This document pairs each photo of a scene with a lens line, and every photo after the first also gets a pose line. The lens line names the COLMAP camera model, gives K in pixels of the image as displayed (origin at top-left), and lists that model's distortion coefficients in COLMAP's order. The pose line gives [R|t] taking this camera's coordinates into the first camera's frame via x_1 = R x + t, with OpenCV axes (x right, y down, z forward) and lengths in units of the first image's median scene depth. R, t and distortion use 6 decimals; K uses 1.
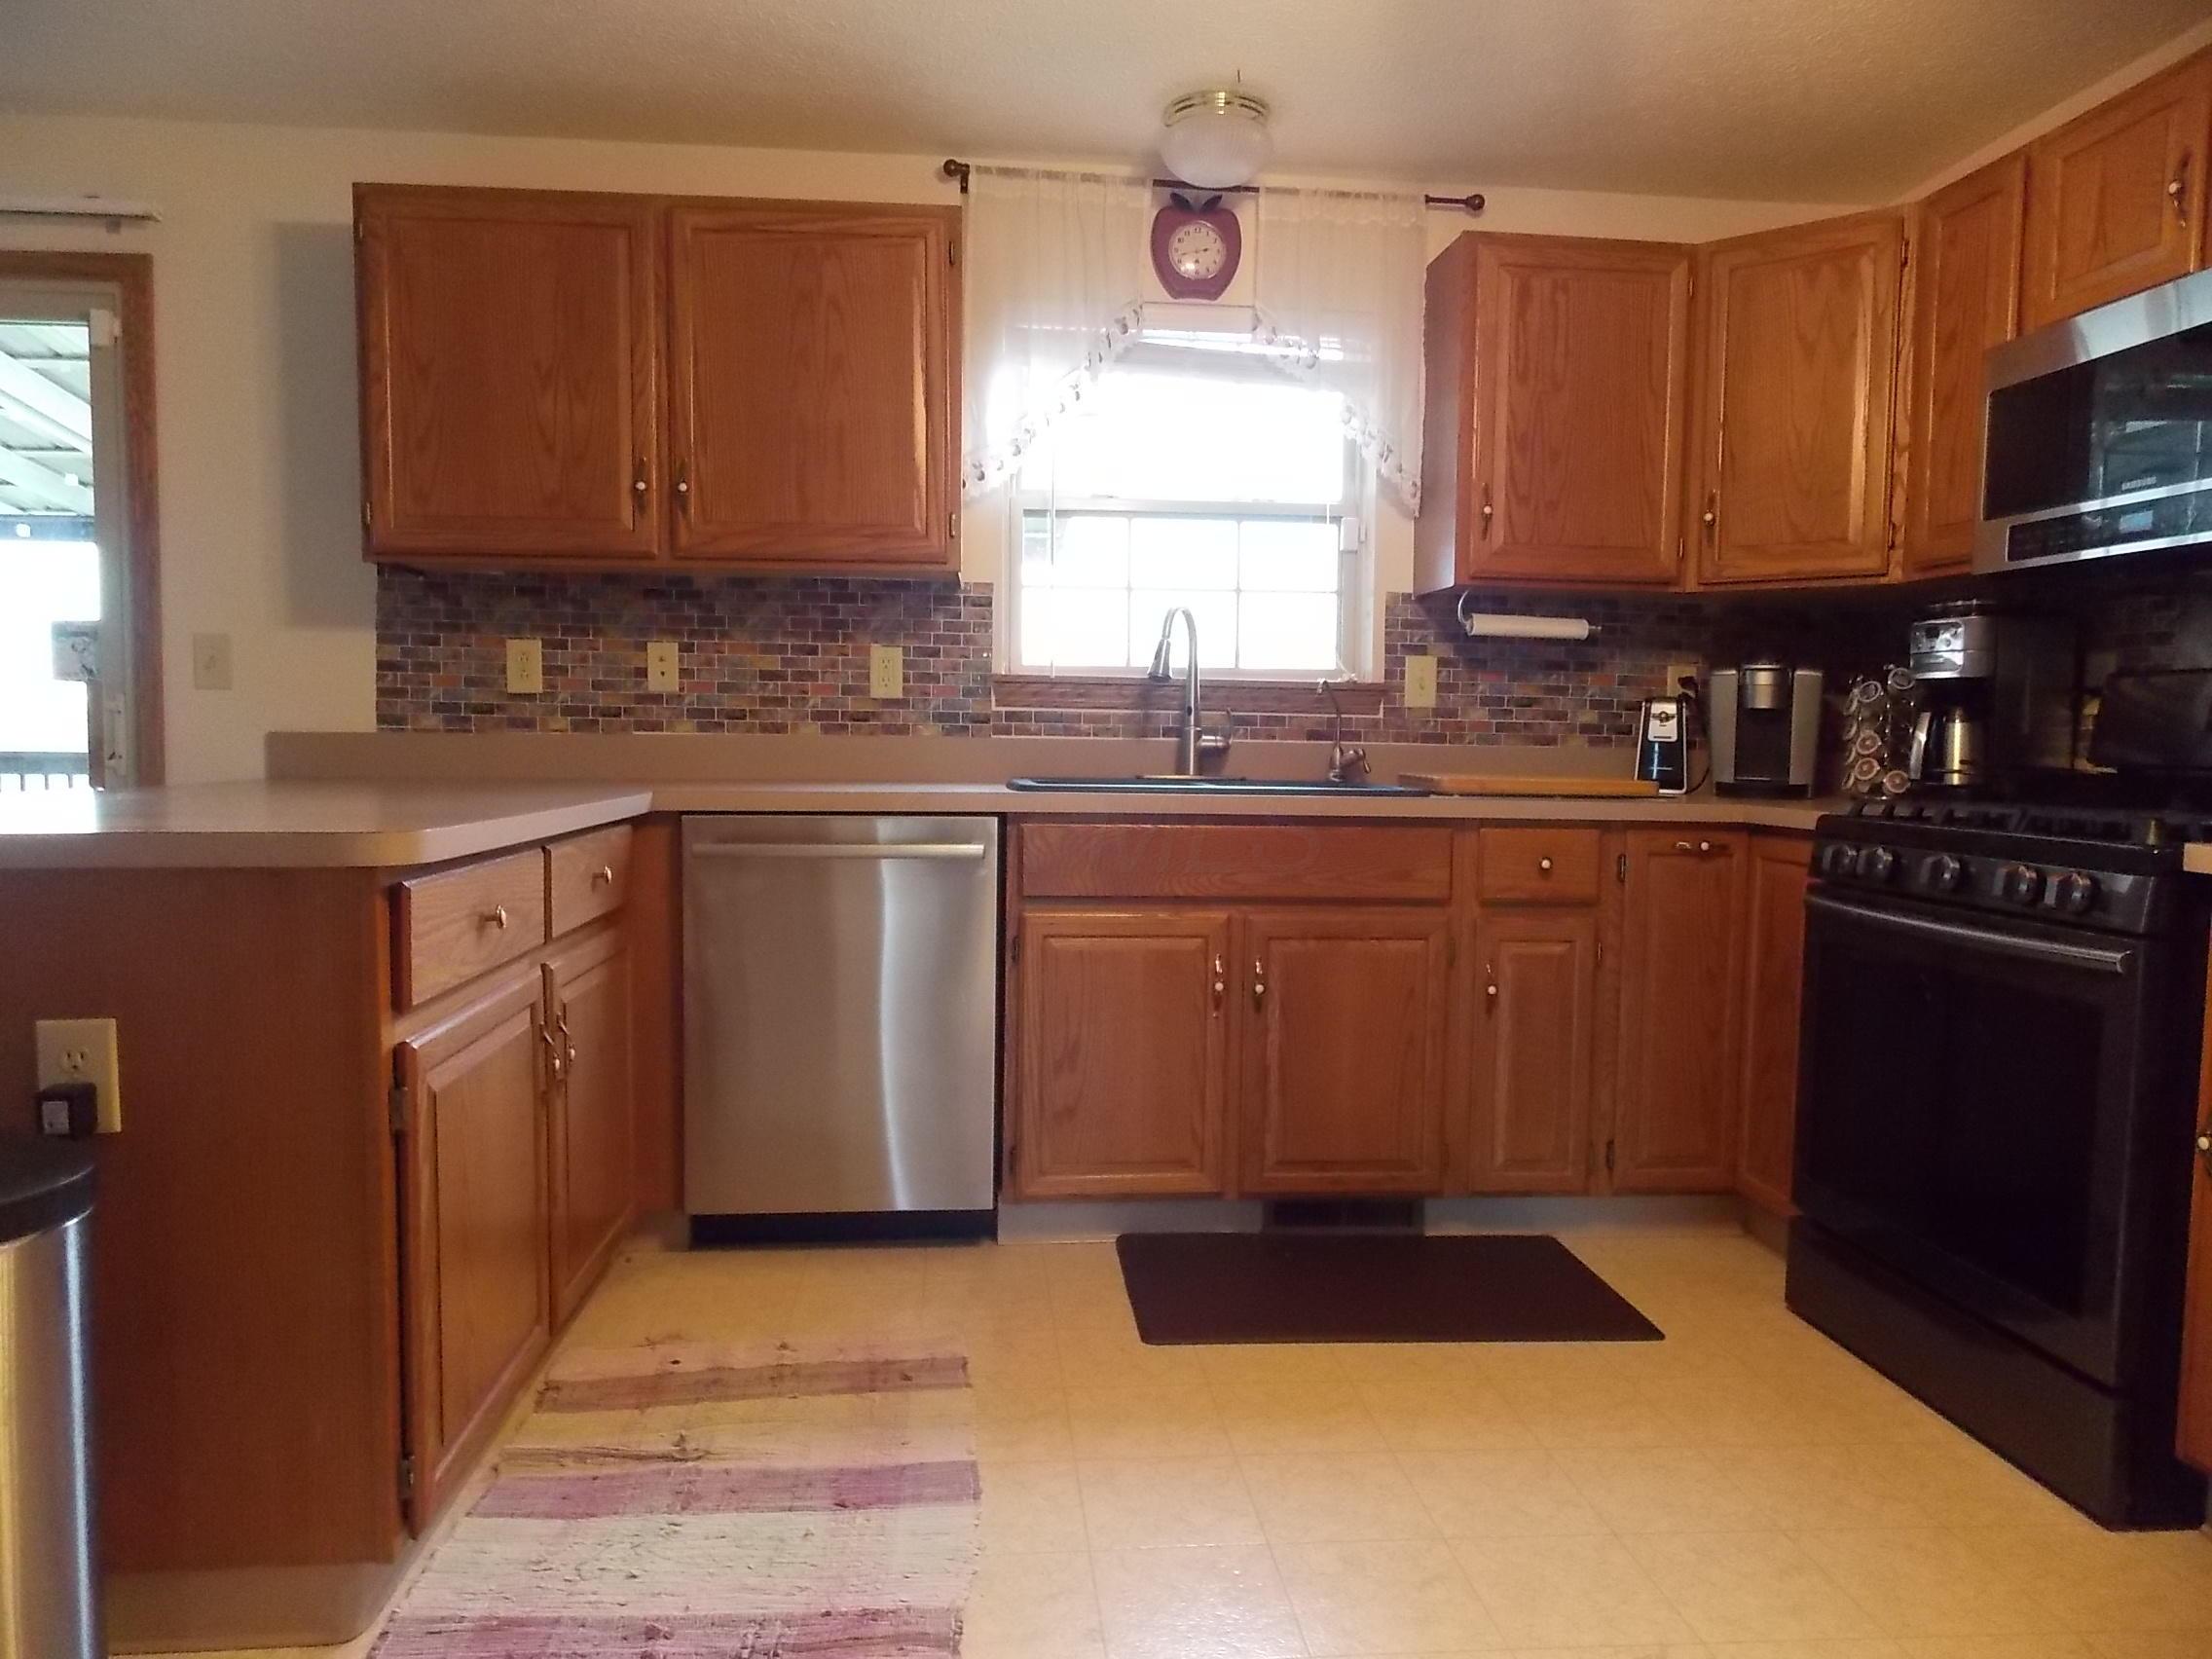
lens RADIAL K [[1453.1, 0, 1099.2], [0, 1453.1, 817.0], [0, 0, 1]] dist [-0.001616, -0.001232]
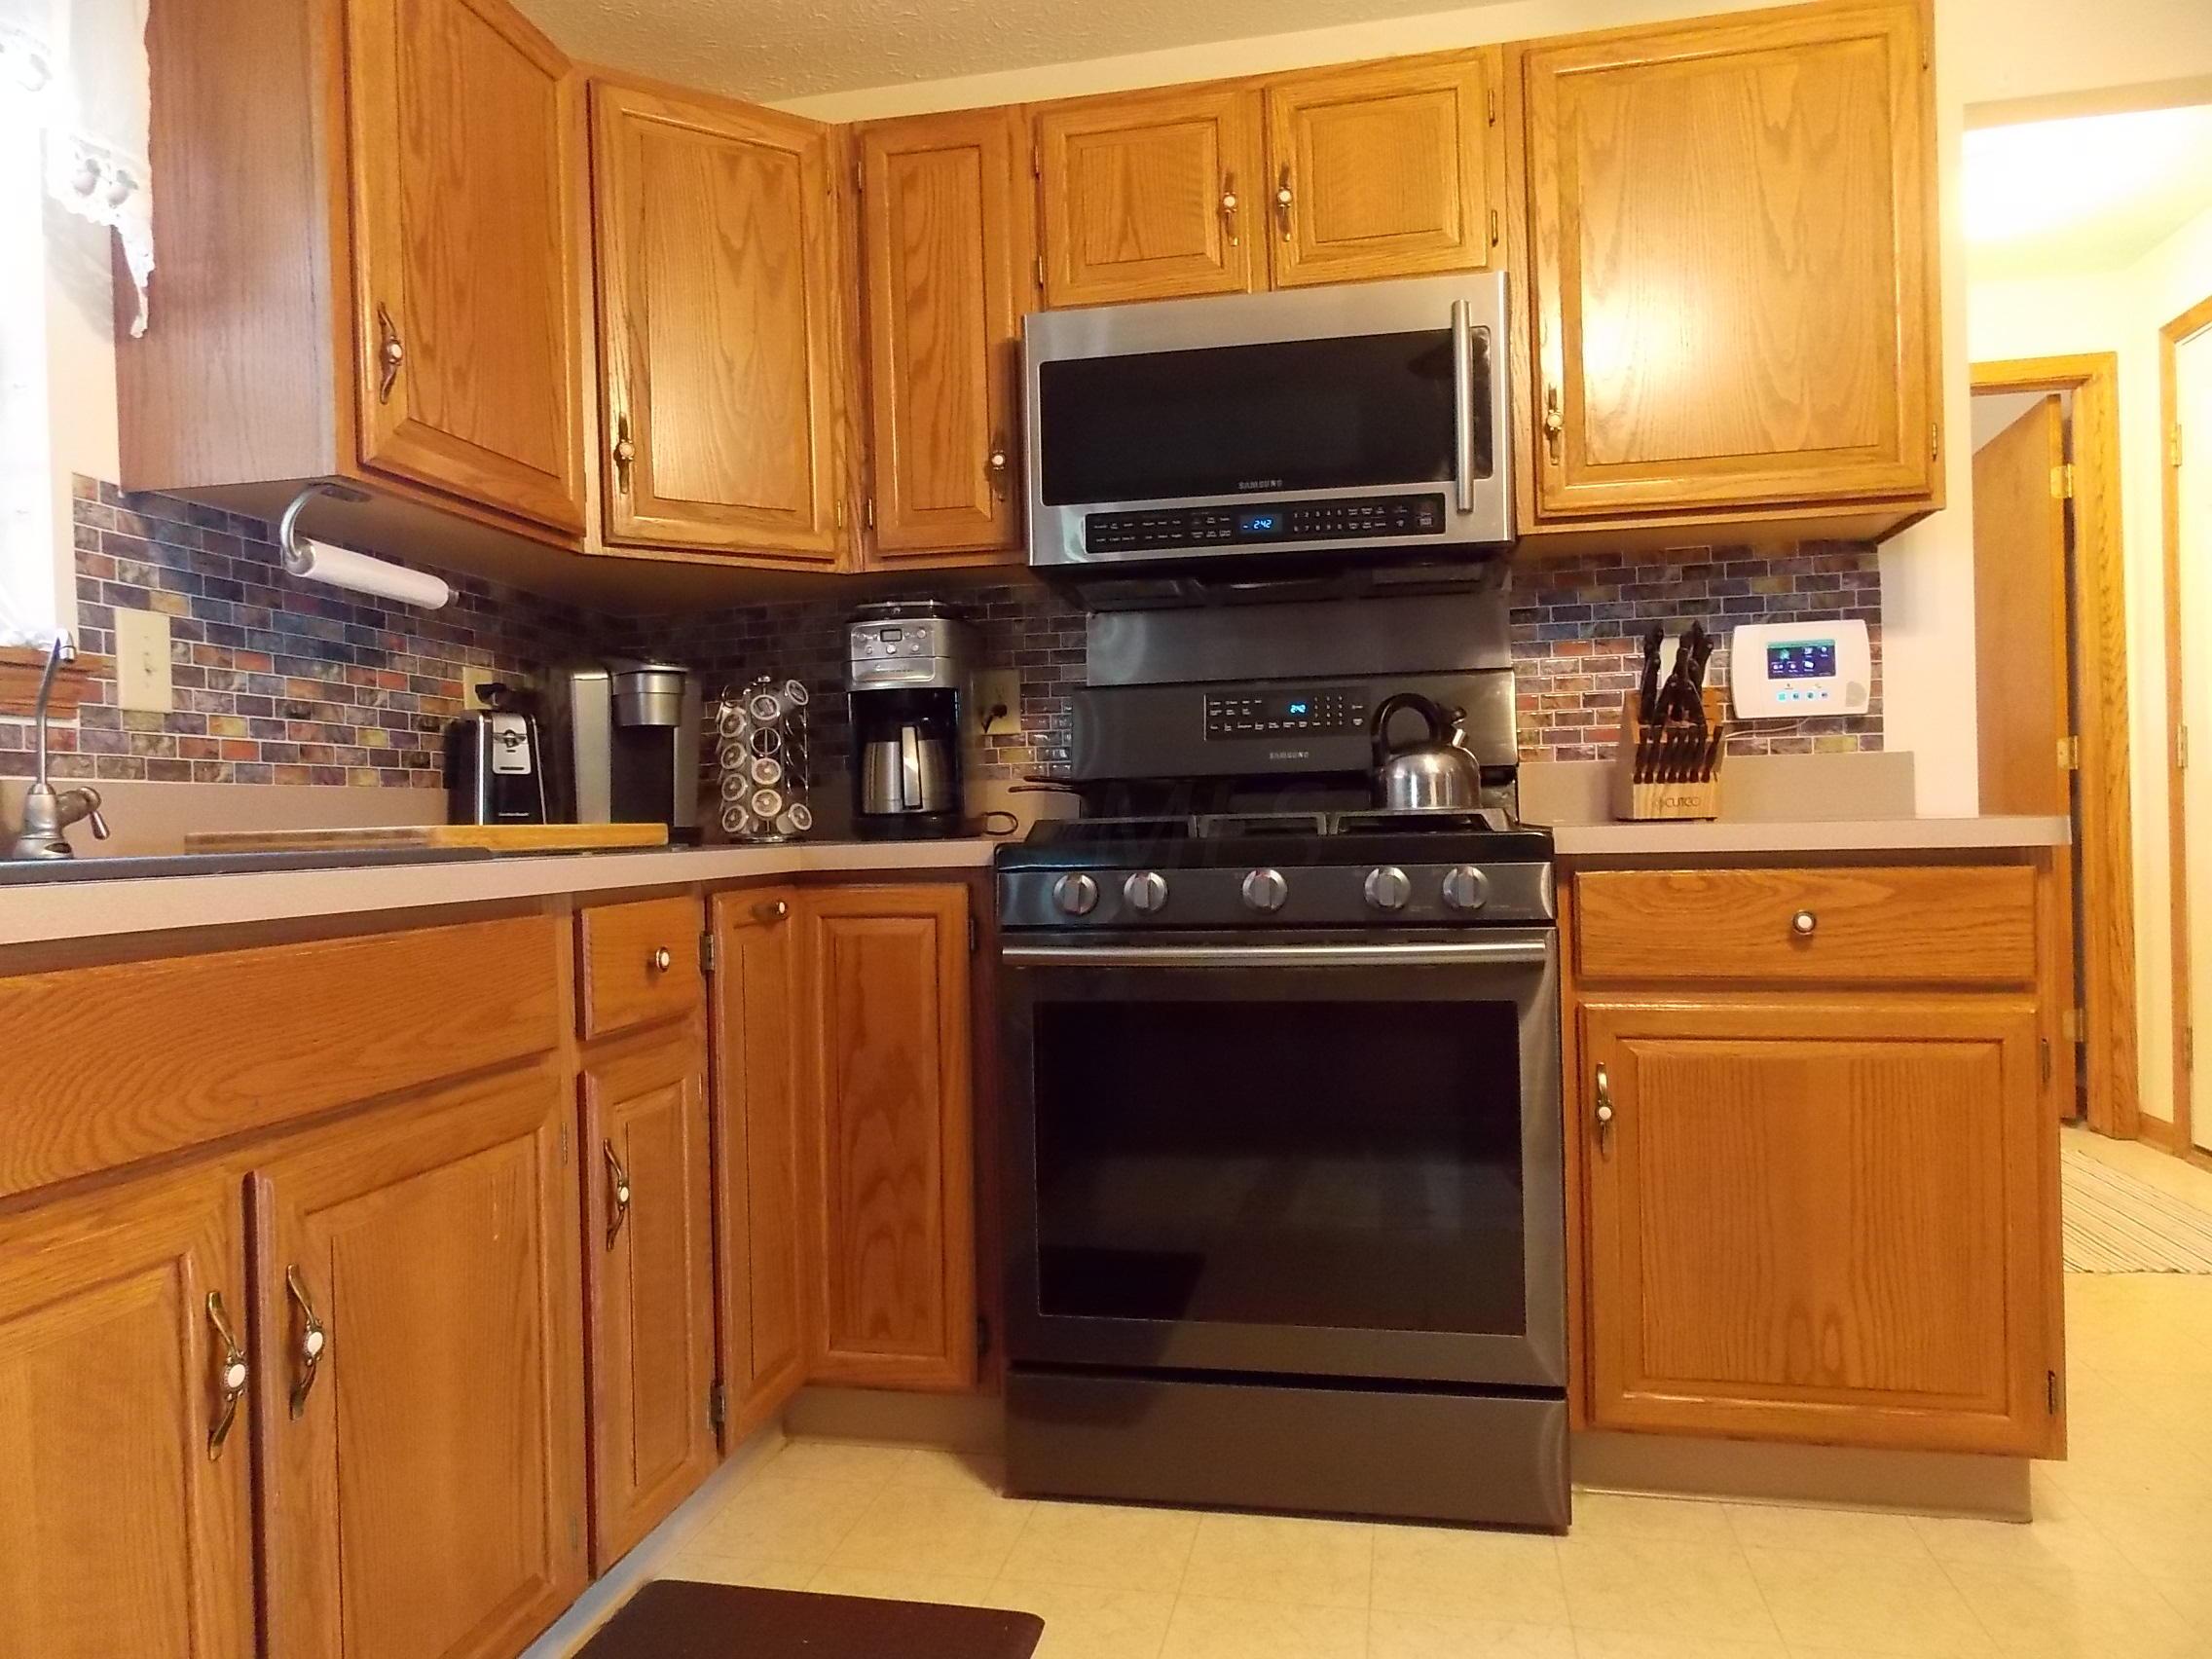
lens RADIAL K [[1453.1, 0, 1099.2], [0, 1453.1, 817.0], [0, 0, 1]] dist [-0.001616, -0.001232]
pose [[0.290454, -0.025170, 0.956558, -0.178175], [0.087700, 0.996147, -0.000418, -0.008313], [-0.952862, 0.084011, 0.291542, 0.547473]]
